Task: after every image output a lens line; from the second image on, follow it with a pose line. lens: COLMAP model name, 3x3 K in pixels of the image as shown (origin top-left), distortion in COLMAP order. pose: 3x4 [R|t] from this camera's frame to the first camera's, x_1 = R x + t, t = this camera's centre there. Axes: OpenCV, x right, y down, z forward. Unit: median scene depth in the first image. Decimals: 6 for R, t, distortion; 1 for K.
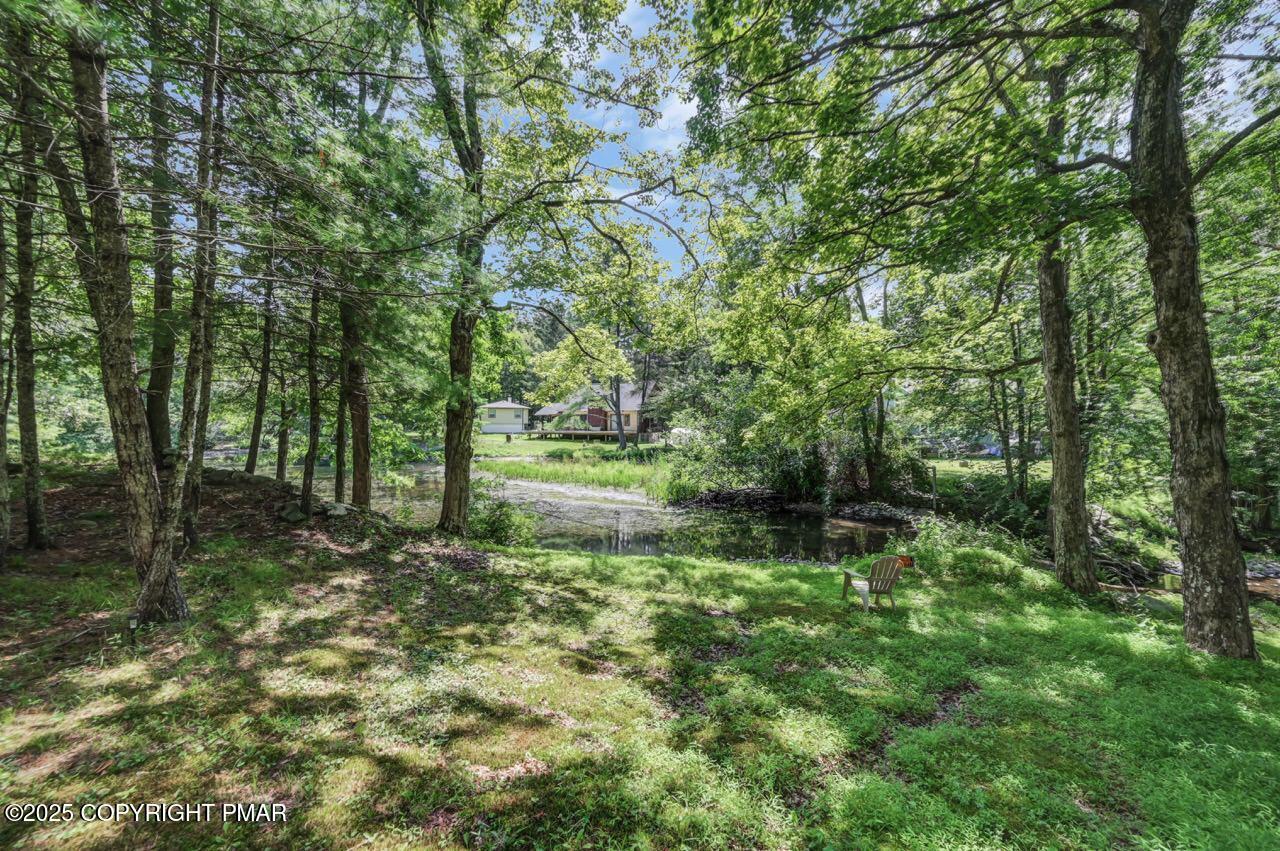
lens RADIAL K [[506.6, 0, 641.9], [0, 506.6, 423.3], [0, 0, 1]] dist [-0.000827, 0.001531]
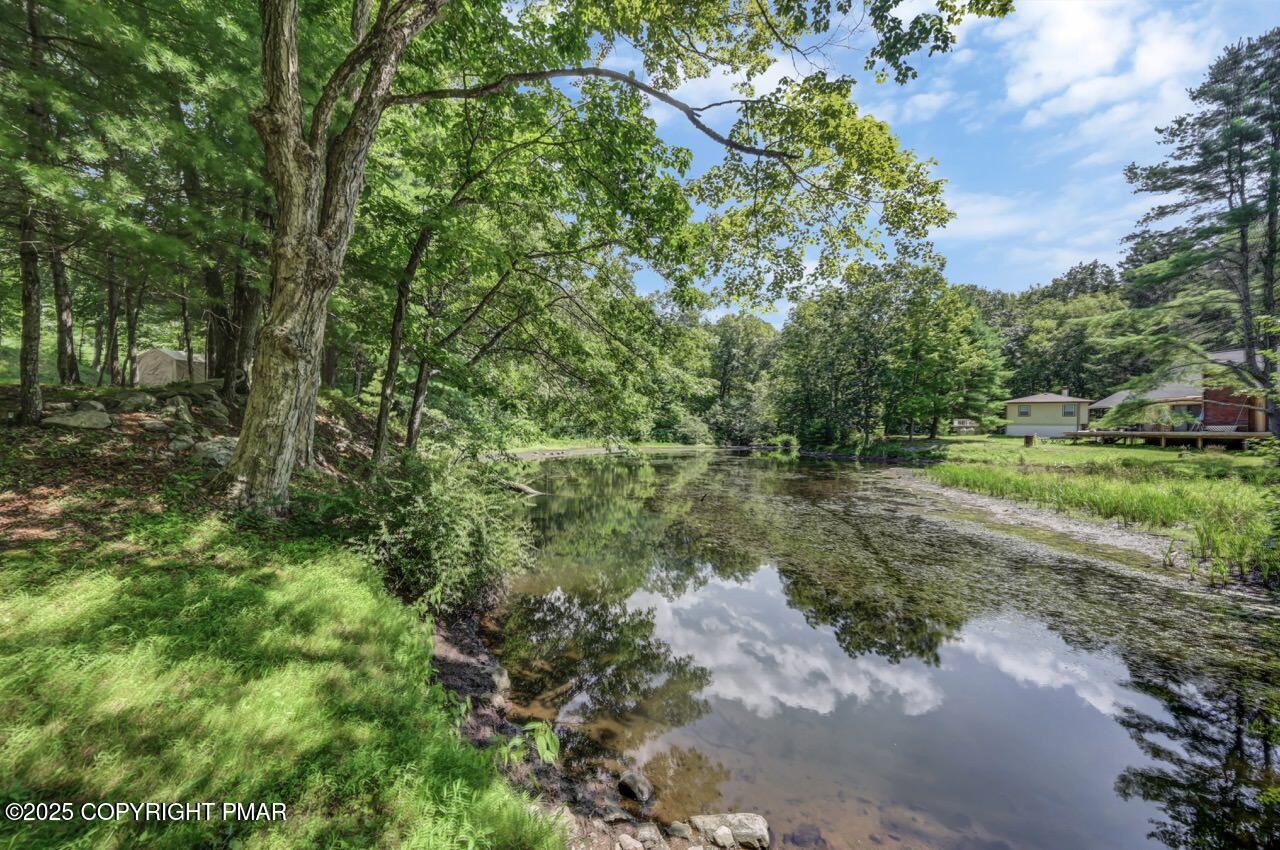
lens RADIAL K [[506.6, 0, 639.9], [0, 506.6, 420.9], [0, 0, 1]] dist [-0.000827, 0.001531]
pose [[0.520582, -0.006841, -0.853784, 0.053687], [-0.016883, 0.999690, -0.018304, 0.024800], [0.853645, 0.023943, 0.520305, 0.184341]]
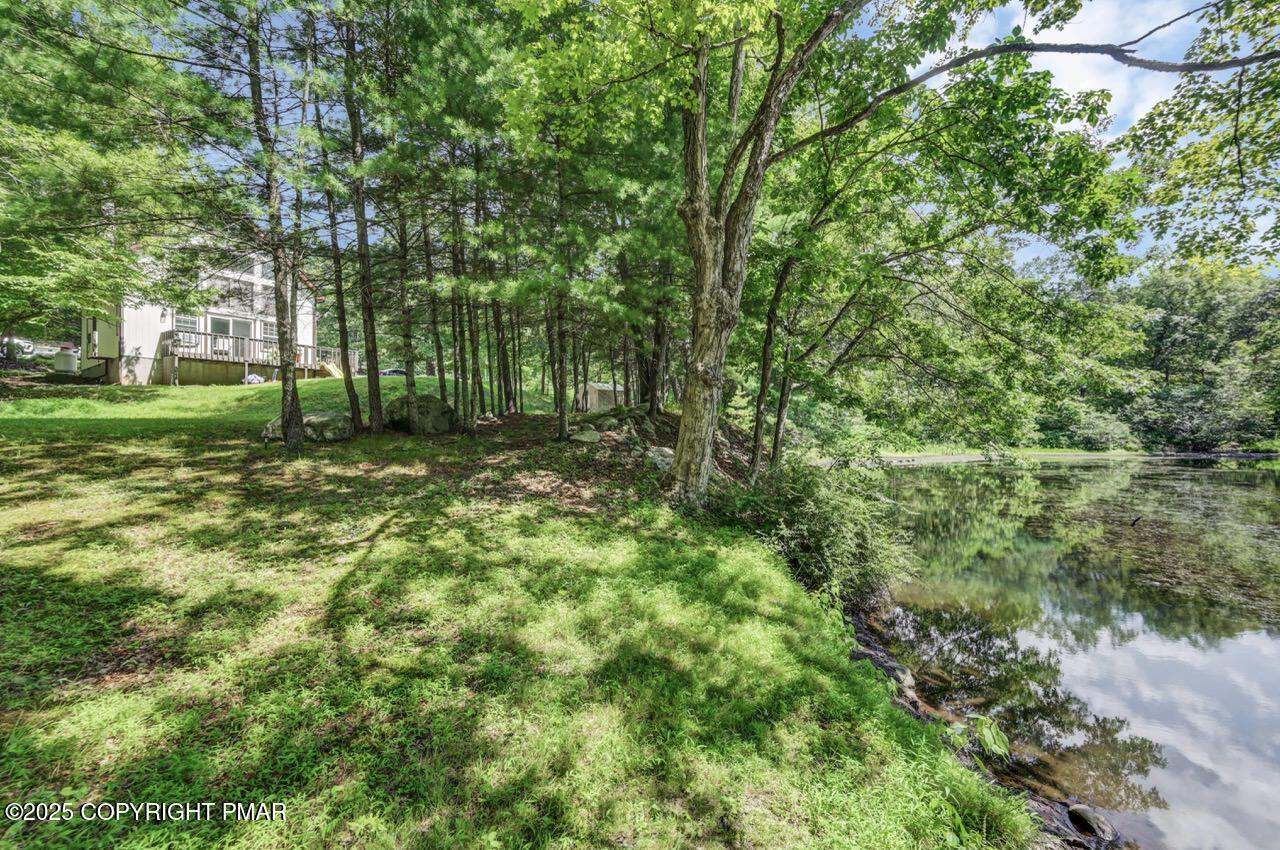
lens RADIAL K [[506.6, 0, 647.3], [0, 506.6, 427.1], [0, 0, 1]] dist [-0.000827, 0.001531]
pose [[-0.075805, -0.013628, -0.997030, 0.062233], [0.003489, 0.999897, -0.013933, 0.023825], [0.997117, -0.004534, -0.075750, 0.171806]]
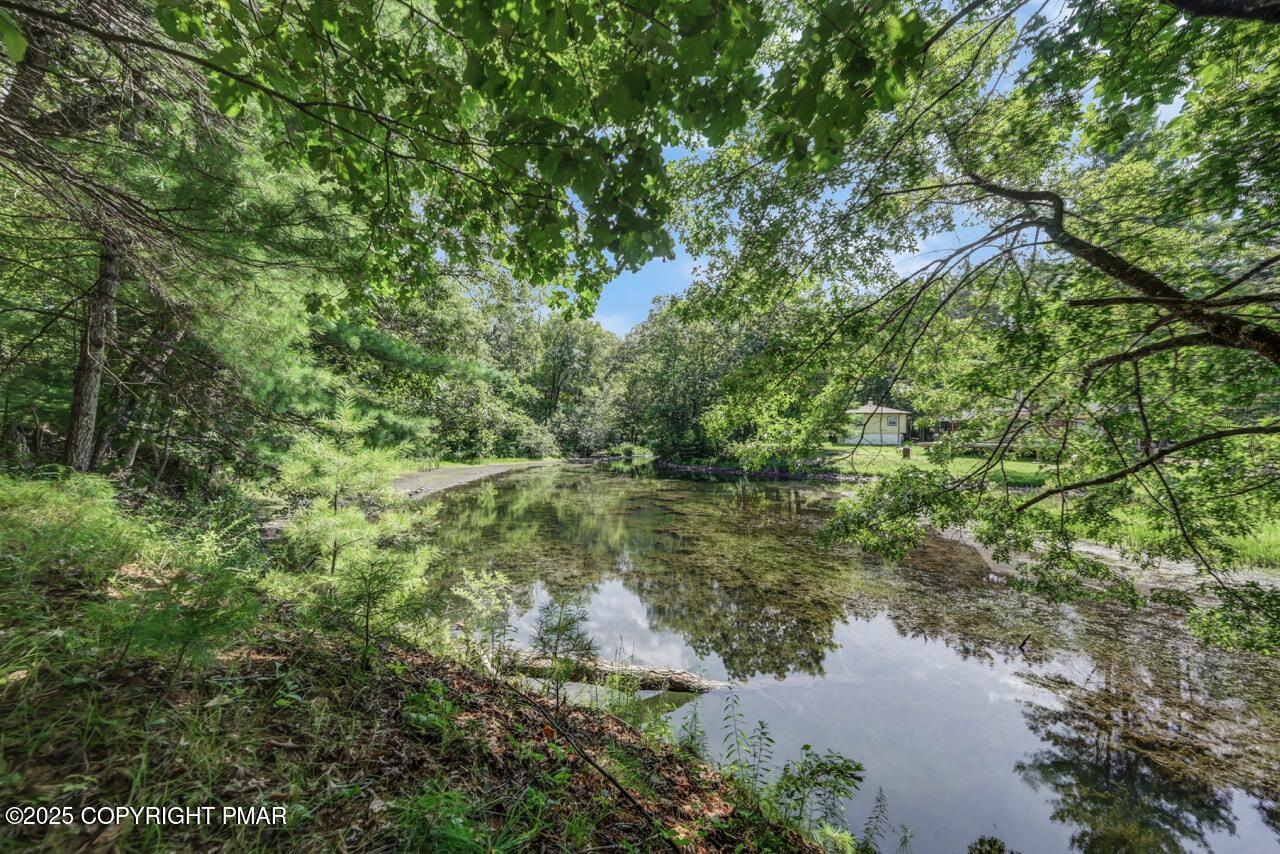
lens RADIAL K [[502.7, 0, 638.6], [0, 502.7, 431.6], [0, 0, 1]] dist [-0.001353, 0.000016]
pose [[0.831919, 0.001909, -0.554895, -0.186138], [-0.002820, 0.999996, -0.000788, 0.000637], [0.554891, 0.002220, 0.831920, 0.182108]]
